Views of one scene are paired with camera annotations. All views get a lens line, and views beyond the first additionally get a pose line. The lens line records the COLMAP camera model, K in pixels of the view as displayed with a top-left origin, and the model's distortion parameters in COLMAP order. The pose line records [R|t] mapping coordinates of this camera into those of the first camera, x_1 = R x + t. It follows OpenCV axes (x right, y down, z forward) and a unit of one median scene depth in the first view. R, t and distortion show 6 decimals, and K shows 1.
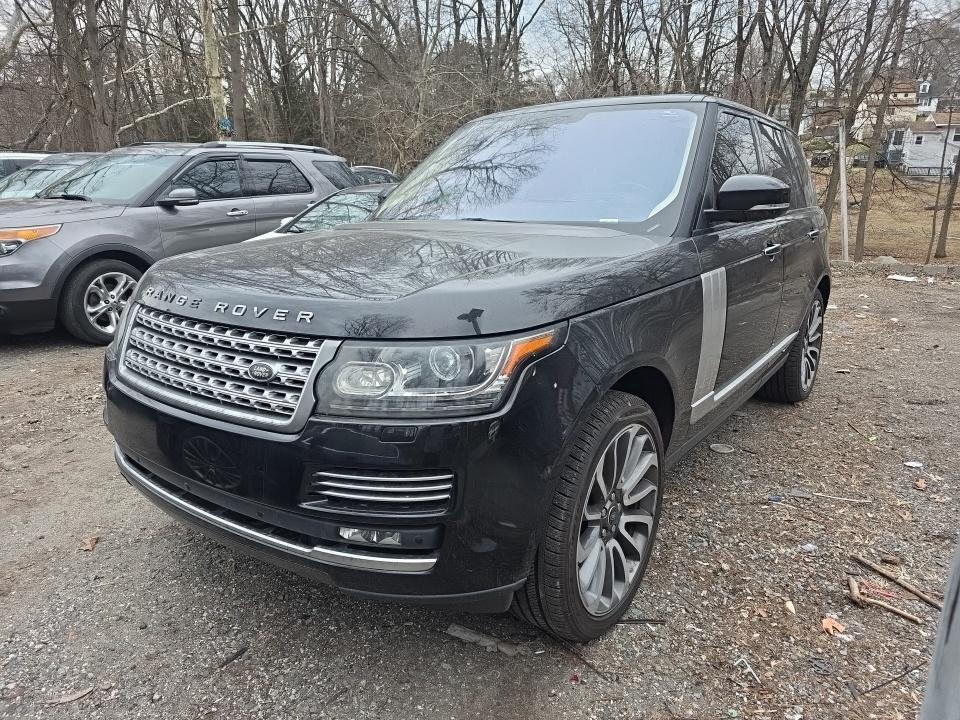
lens RADIAL K [[643.3, 0, 474.0], [0, 643.3, 364.9], [0, 0, 1]] dist [0.009168, -0.000555]
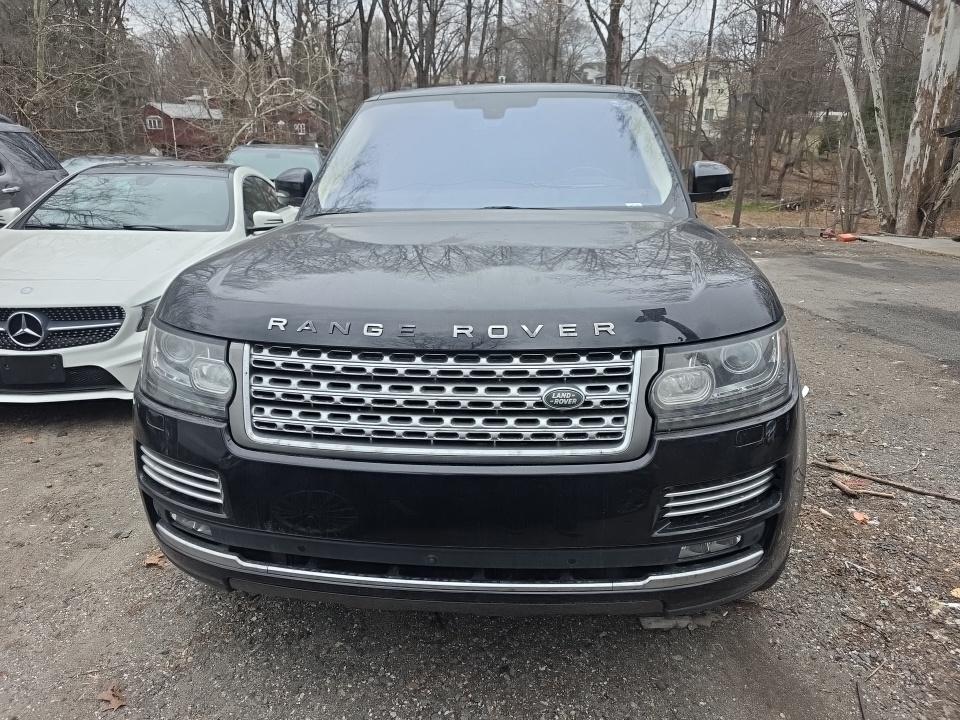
lens RADIAL K [[643.3, 0, 477.2], [0, 643.3, 354.2], [0, 0, 1]] dist [0.009168, -0.000555]
pose [[0.862270, -0.145507, 0.485096, -0.844810], [0.135891, 0.989187, 0.055163, -0.111981], [-0.487877, 0.018355, 0.872719, 0.311094]]
